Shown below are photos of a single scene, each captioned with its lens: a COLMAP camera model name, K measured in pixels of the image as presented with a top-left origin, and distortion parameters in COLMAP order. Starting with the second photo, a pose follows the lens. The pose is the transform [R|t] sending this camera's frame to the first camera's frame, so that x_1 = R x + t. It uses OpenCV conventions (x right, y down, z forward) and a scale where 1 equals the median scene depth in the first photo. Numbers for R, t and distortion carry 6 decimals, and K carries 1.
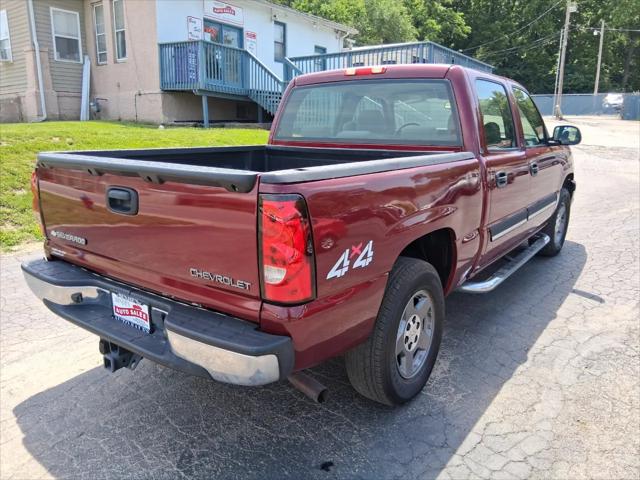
lens RADIAL K [[491.7, 0, 315.9], [0, 491.7, 240.8], [0, 0, 1]] dist [0.065145, -0.091956]
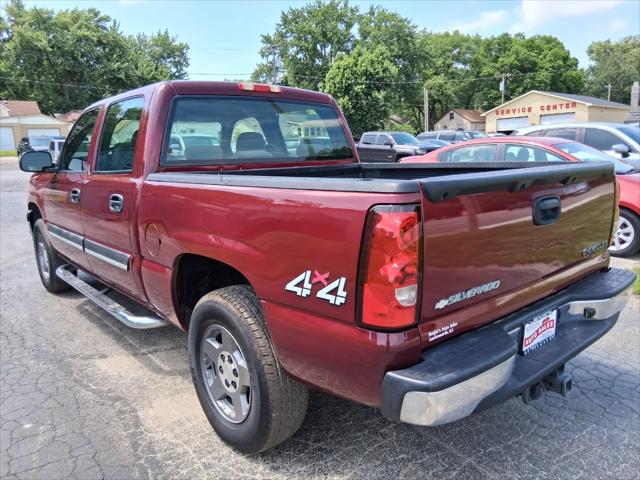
lens RADIAL K [[491.7, 0, 315.9], [0, 491.7, 240.8], [0, 0, 1]] dist [0.065145, -0.091956]
pose [[0.229439, -0.189814, 0.954635, -0.631807], [0.255894, 0.958060, 0.128993, -0.117197], [-0.939083, 0.214689, 0.268389, 0.528029]]
